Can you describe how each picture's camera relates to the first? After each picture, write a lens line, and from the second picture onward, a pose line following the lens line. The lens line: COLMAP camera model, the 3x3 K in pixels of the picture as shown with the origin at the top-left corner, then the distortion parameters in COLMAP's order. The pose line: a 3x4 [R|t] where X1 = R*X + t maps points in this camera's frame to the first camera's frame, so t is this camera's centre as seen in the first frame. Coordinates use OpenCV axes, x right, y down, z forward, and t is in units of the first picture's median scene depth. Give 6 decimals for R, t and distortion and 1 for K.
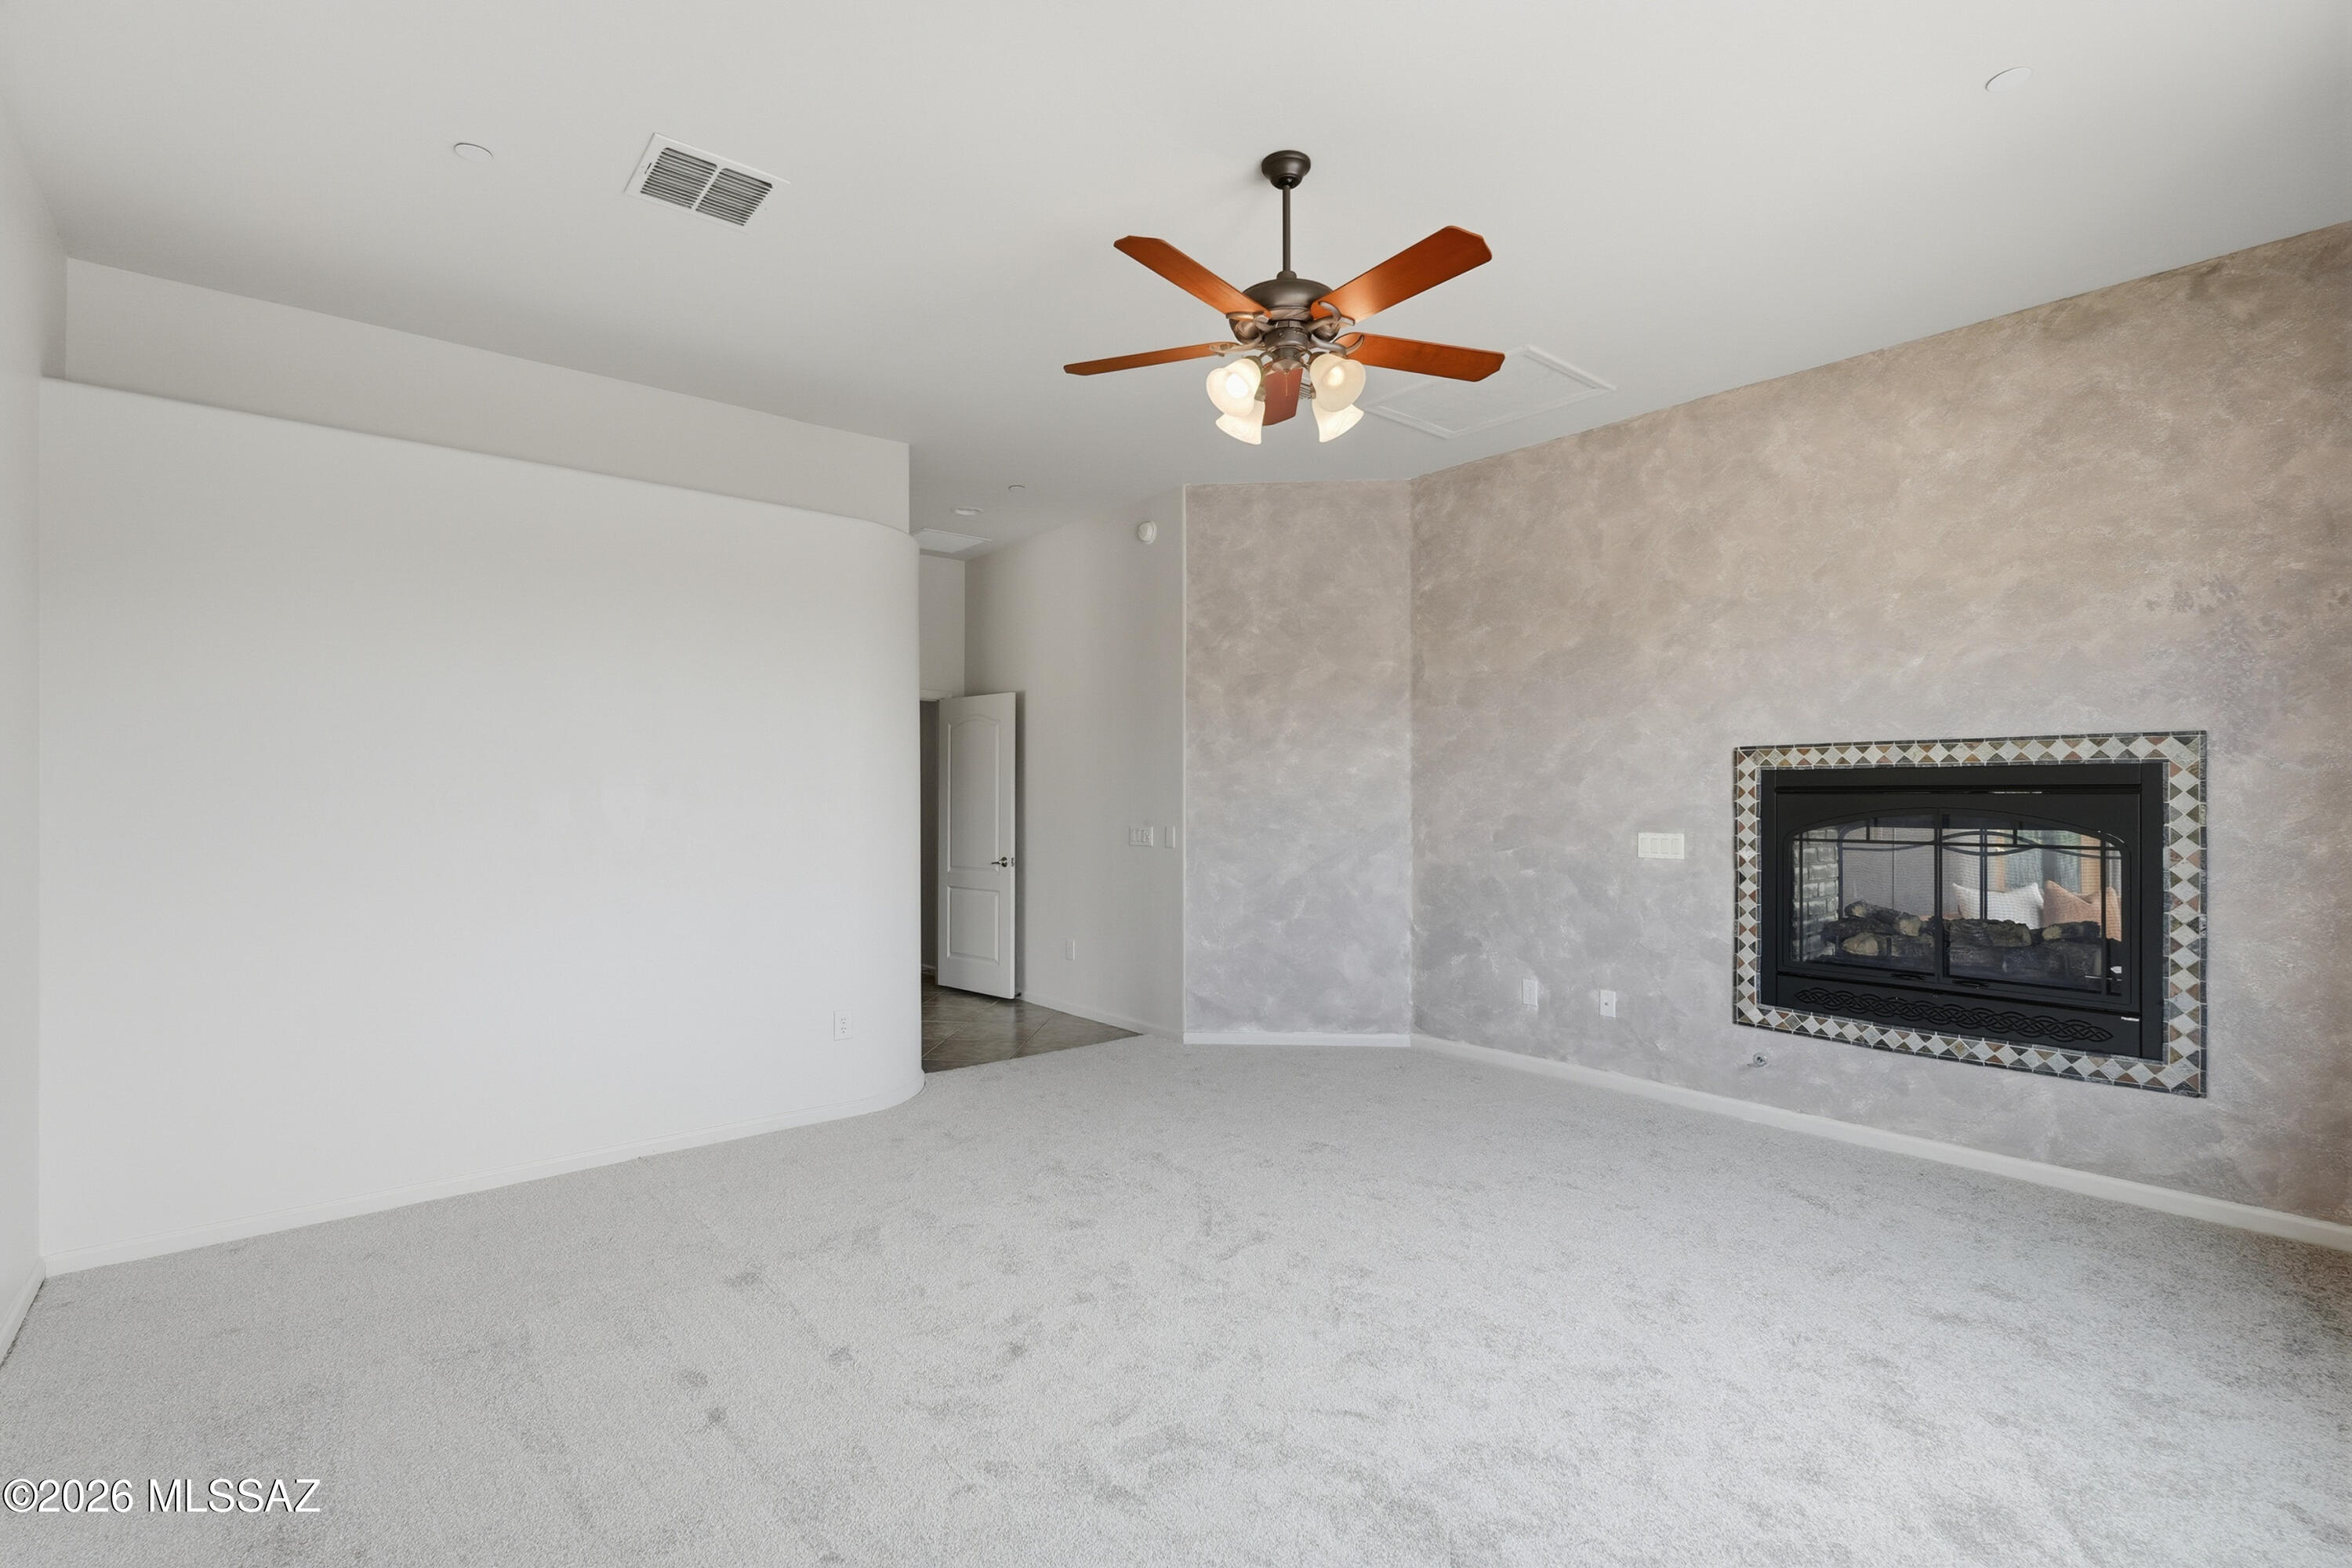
lens RADIAL K [[1082.1, 0, 1176.0], [0, 1082.1, 784.0], [0, 0, 1]] dist [-0.032701, 0.000278]
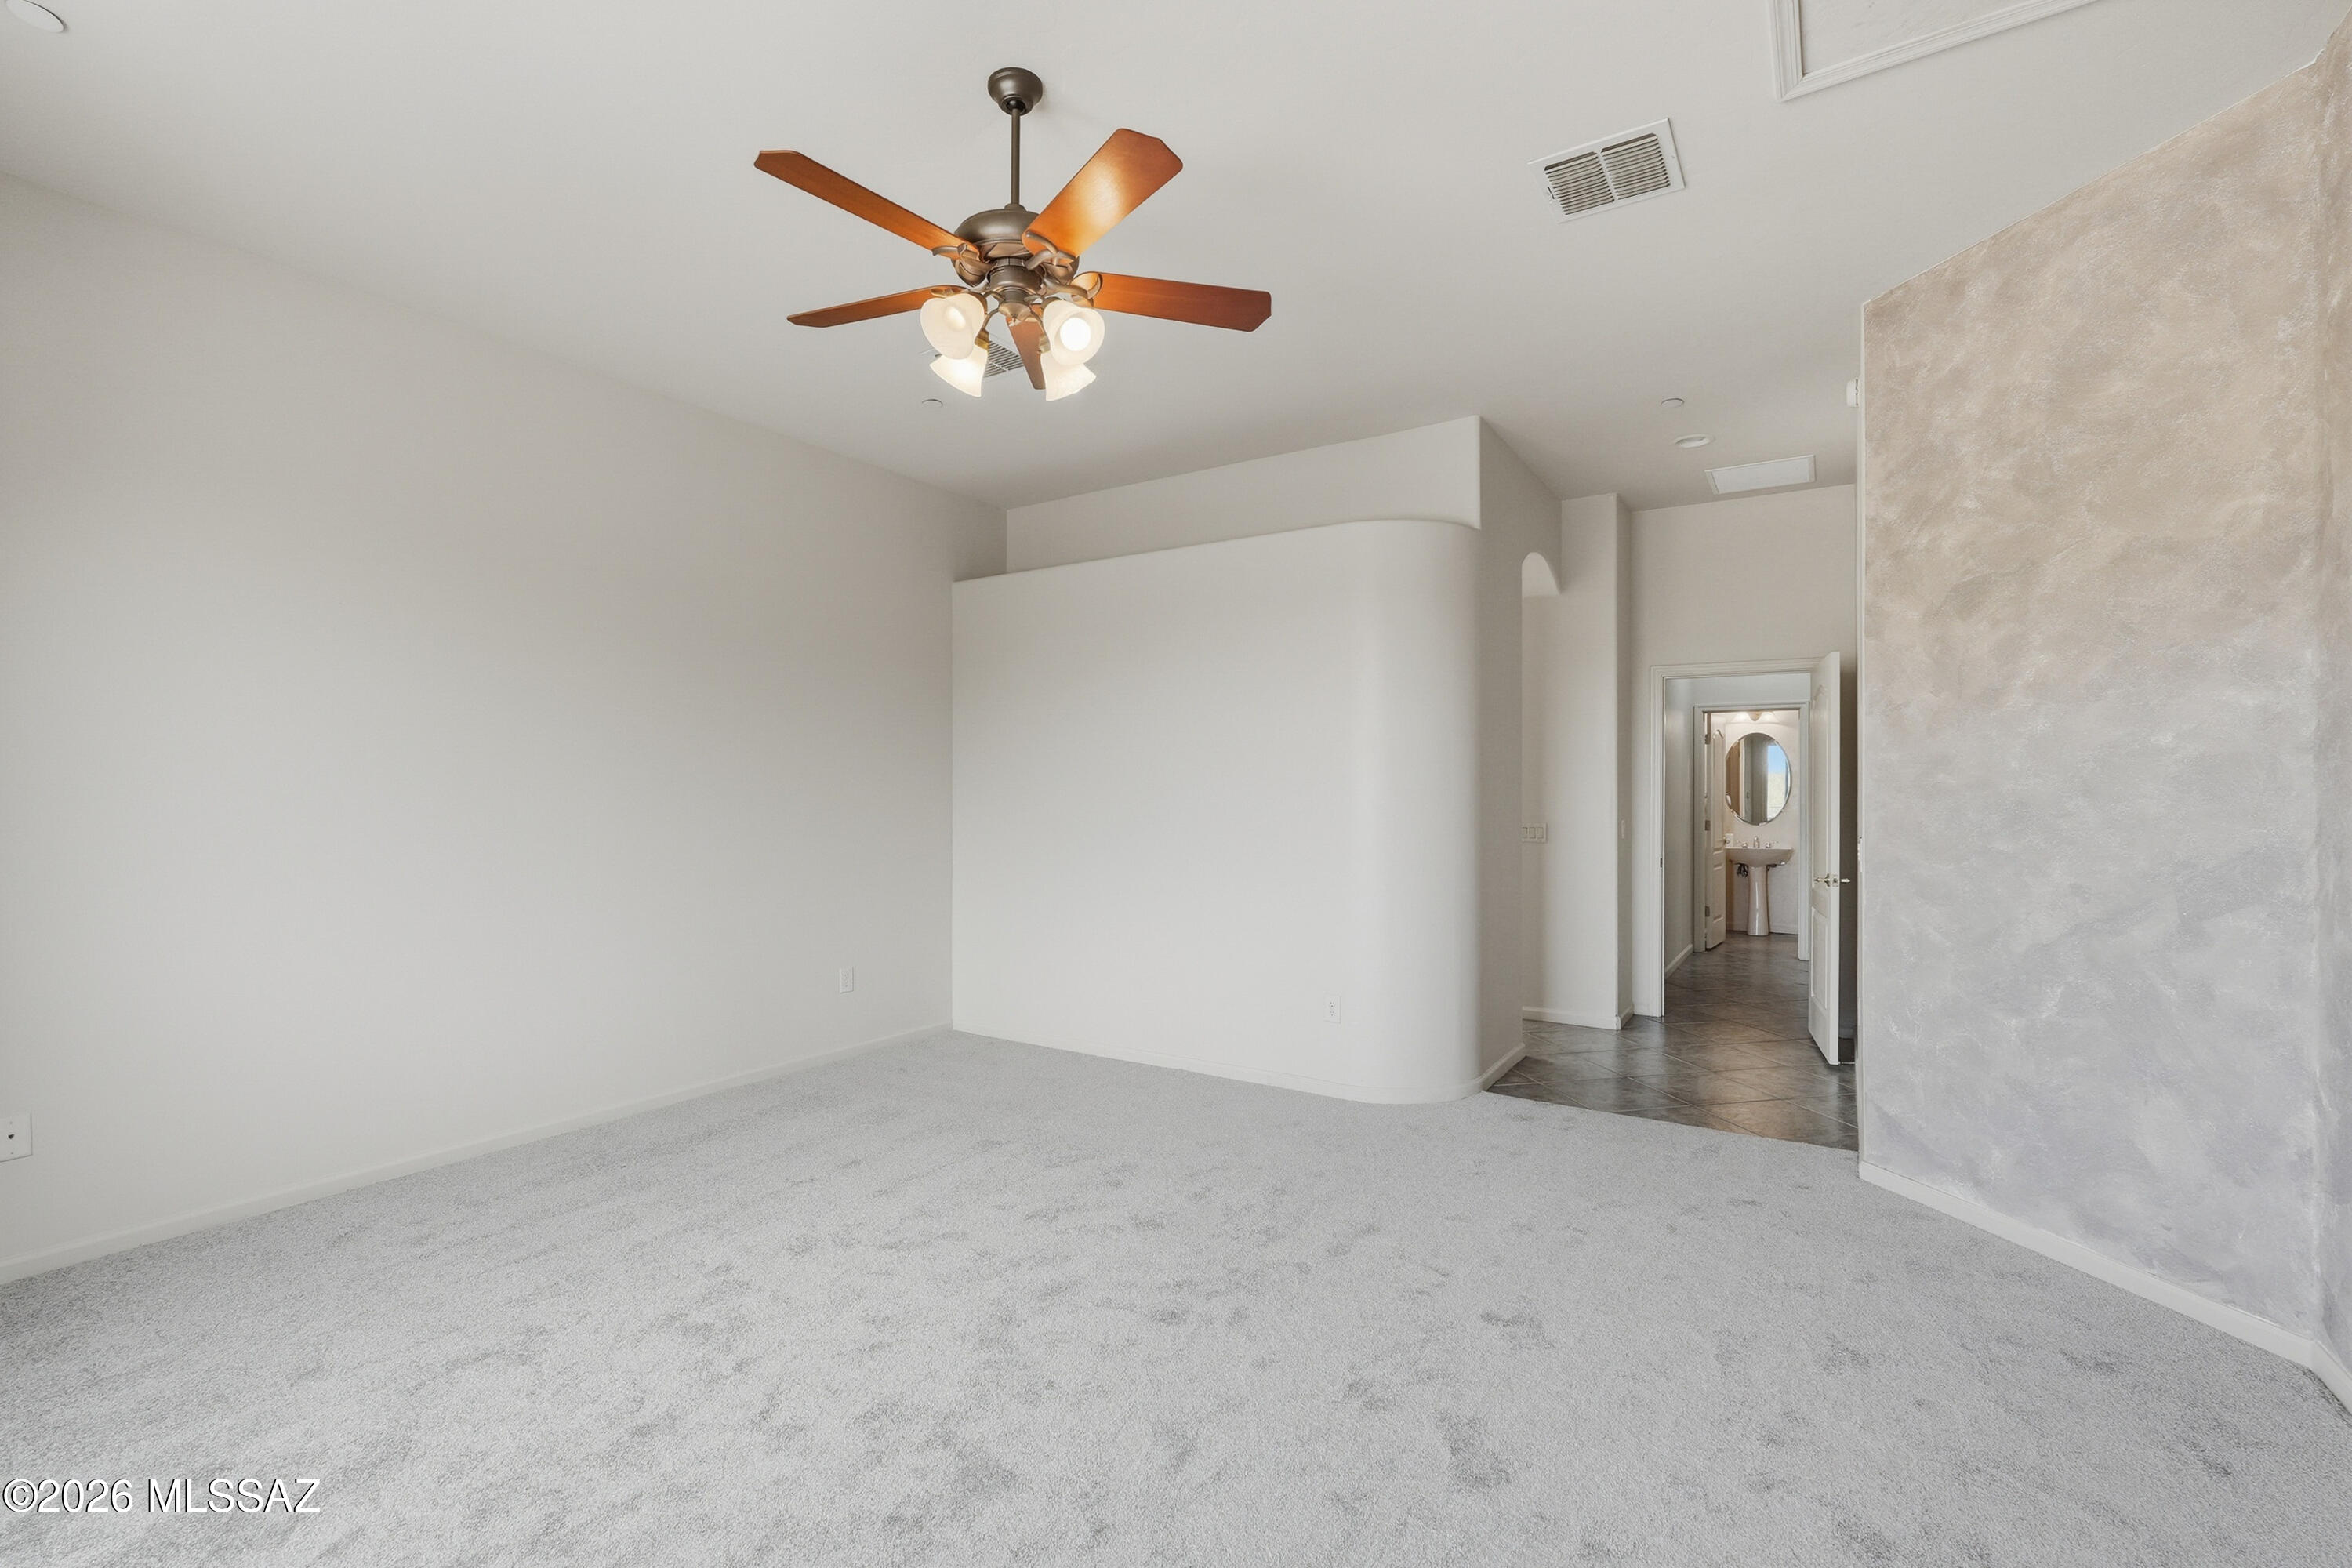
lens RADIAL K [[1038.3, 0, 1177.0], [0, 1038.3, 778.1], [0, 0, 1]] dist [-0.001440, 0.000357]
pose [[0.283971, -0.010263, -0.958778, 0.485175], [0.010190, 0.999919, -0.007686, 0.003986], [0.958779, -0.007588, 0.284053, 0.439983]]
